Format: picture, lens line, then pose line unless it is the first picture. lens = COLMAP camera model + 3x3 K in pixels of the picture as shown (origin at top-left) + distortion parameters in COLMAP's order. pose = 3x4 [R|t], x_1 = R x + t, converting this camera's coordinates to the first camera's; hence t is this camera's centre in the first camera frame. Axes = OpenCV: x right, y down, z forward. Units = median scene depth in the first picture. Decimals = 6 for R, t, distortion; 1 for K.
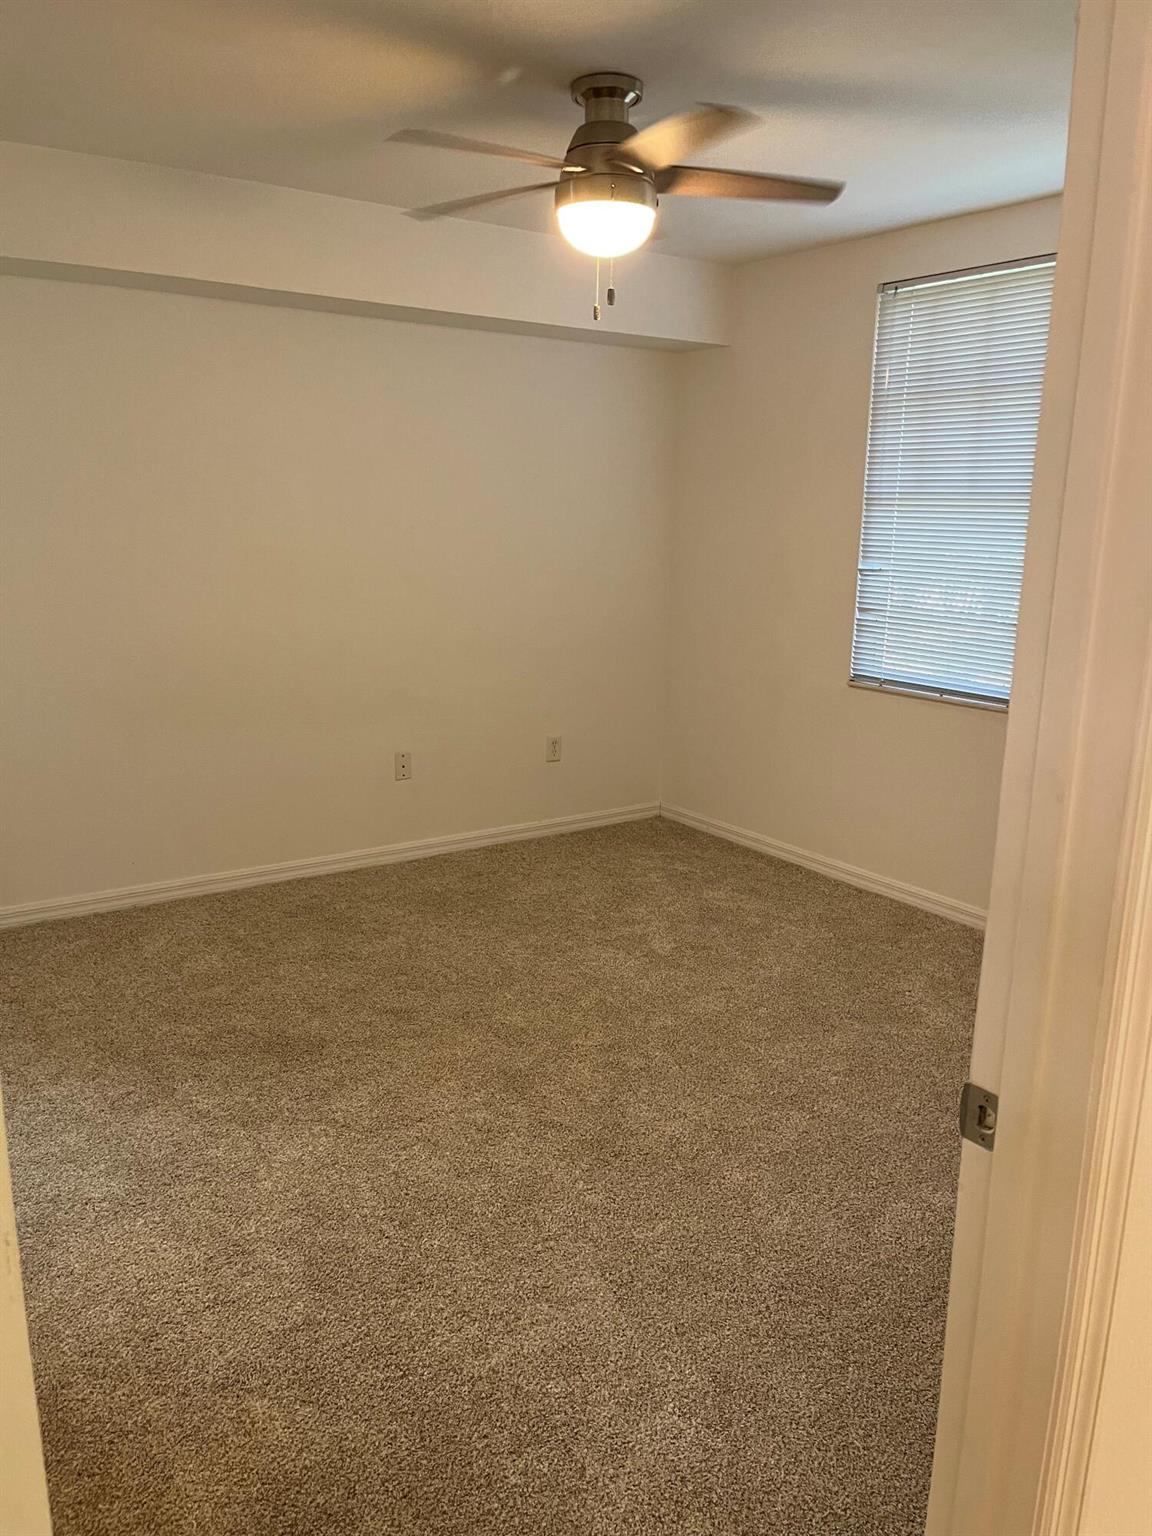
lens RADIAL K [[1167.0, 0, 575.6], [0, 1167.0, 780.9], [0, 0, 1]] dist [0.055062, -0.070525]
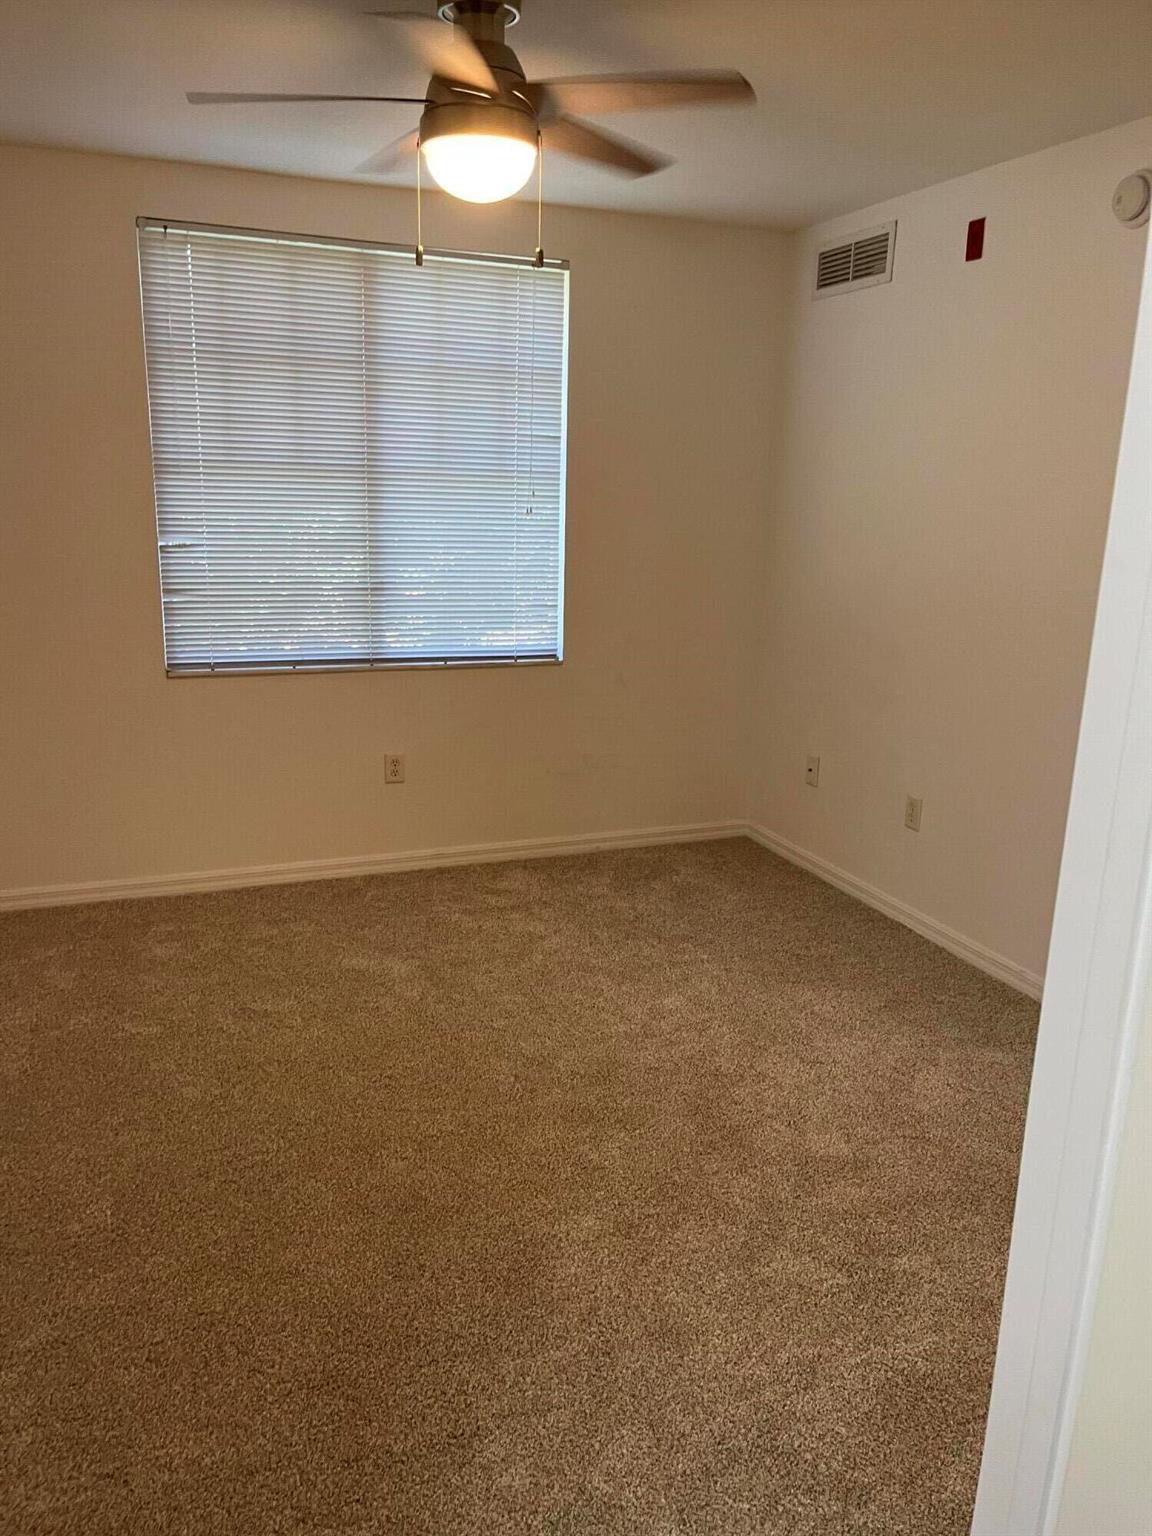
lens RADIAL K [[1167.0, 0, 581.7], [0, 1167.0, 792.1], [0, 0, 1]] dist [0.055062, -0.070525]
pose [[0.224574, -0.262128, 0.938539, -0.566383], [0.206214, 0.954112, 0.217134, -0.130739], [-0.952388, 0.144777, 0.268323, 0.489171]]
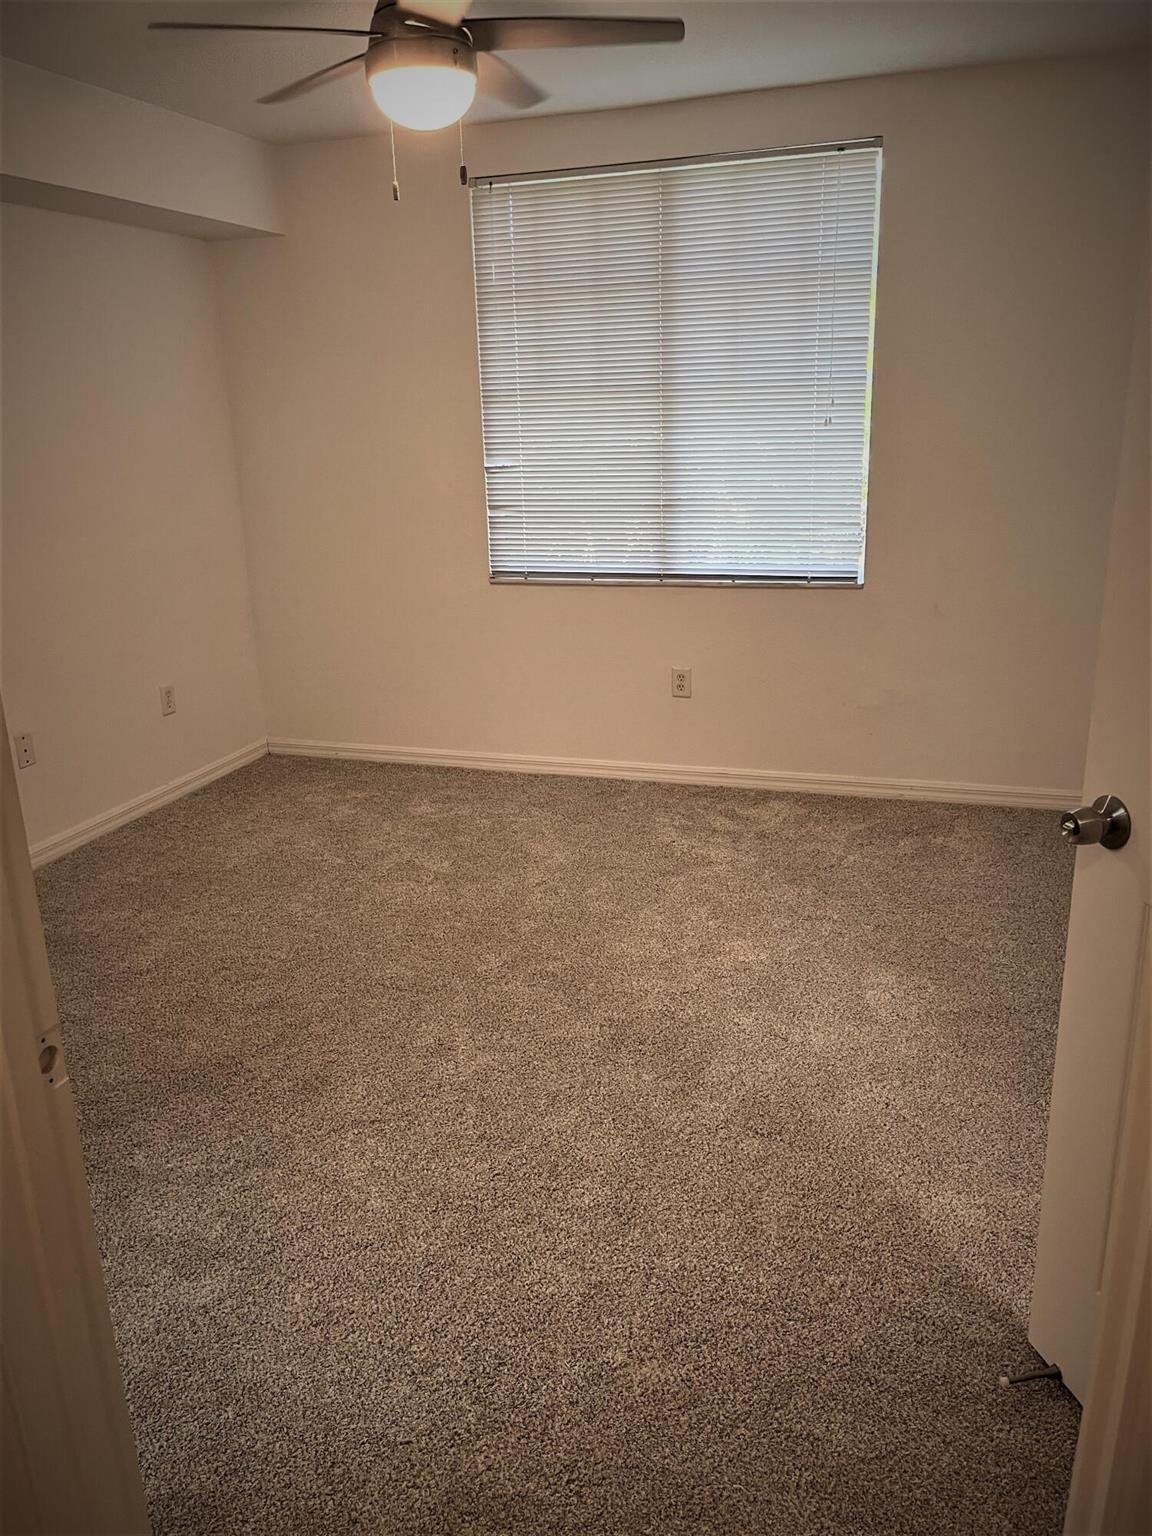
lens RADIAL K [[1167.0, 0, 568.3], [0, 1167.0, 781.3], [0, 0, 1]] dist [0.055062, -0.070525]
pose [[0.807264, -0.219319, 0.547926, -0.321712], [0.181074, 0.975653, 0.123748, -0.026697], [-0.561726, -0.000683, 0.827323, 0.112868]]
